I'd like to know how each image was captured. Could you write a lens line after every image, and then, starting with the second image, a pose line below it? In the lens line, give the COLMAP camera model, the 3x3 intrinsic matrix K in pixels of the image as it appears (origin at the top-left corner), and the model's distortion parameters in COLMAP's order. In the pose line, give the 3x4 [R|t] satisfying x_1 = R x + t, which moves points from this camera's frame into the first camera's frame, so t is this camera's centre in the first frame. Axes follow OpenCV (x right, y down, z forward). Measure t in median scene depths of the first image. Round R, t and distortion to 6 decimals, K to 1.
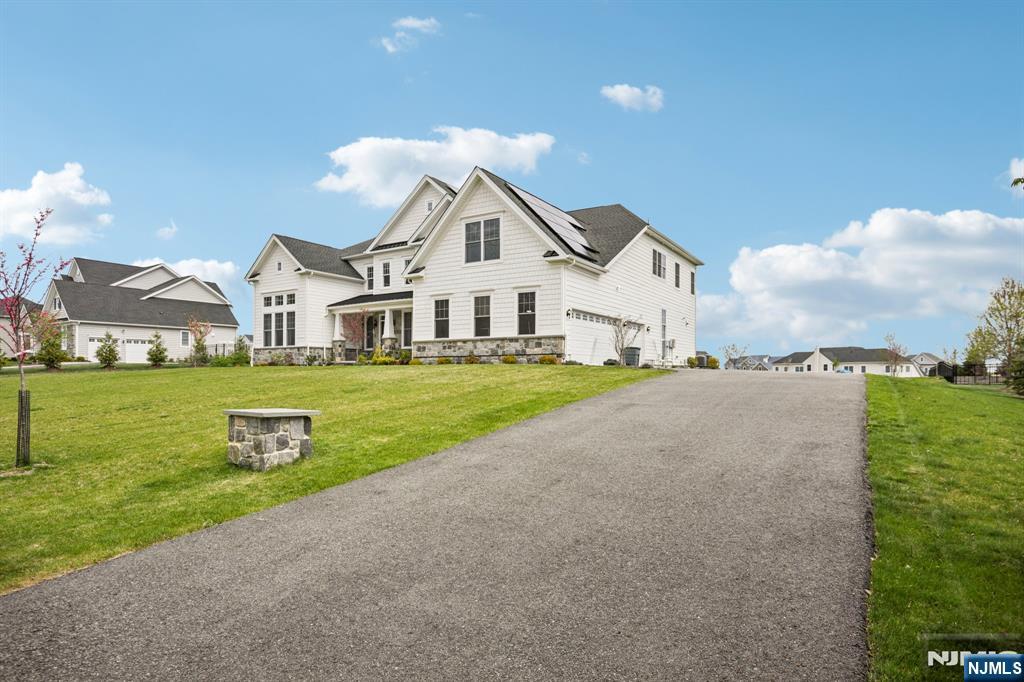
lens RADIAL K [[576.8, 0, 511.4], [0, 576.8, 348.3], [0, 0, 1]] dist [0.050192, 0.000319]
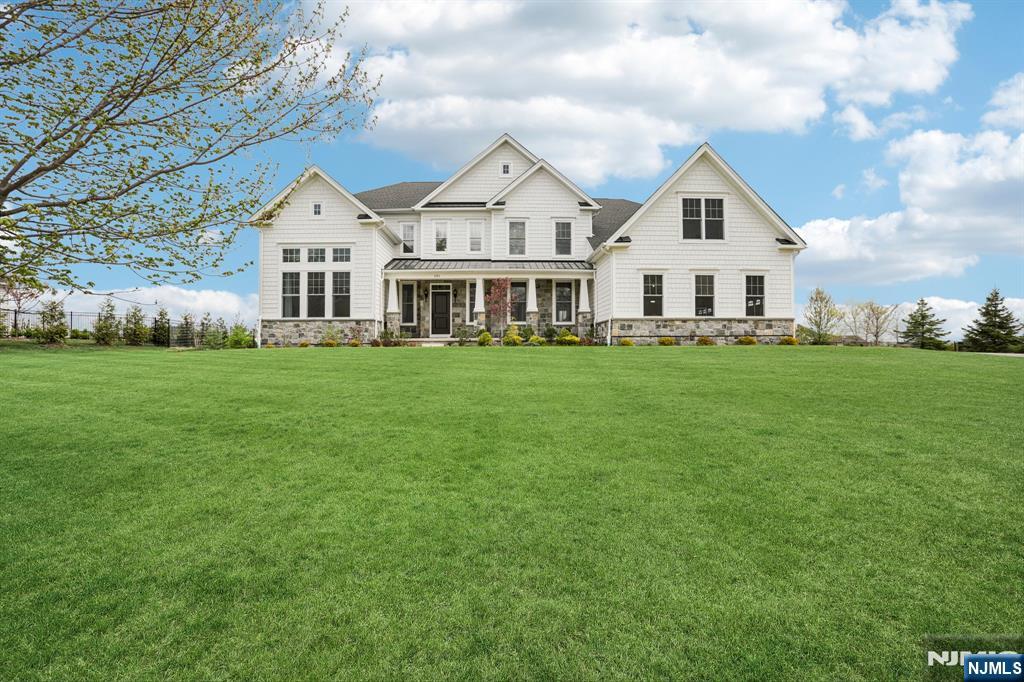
lens RADIAL K [[524.3, 0, 510.7], [0, 524.3, 335.1], [0, 0, 1]] dist [-0.028393, 0.003172]
pose [[0.821714, 0.020999, 0.569513, -0.805711], [-0.022425, 0.999738, -0.004506, 0.022407], [-0.569458, -0.009069, 0.821970, 0.448643]]
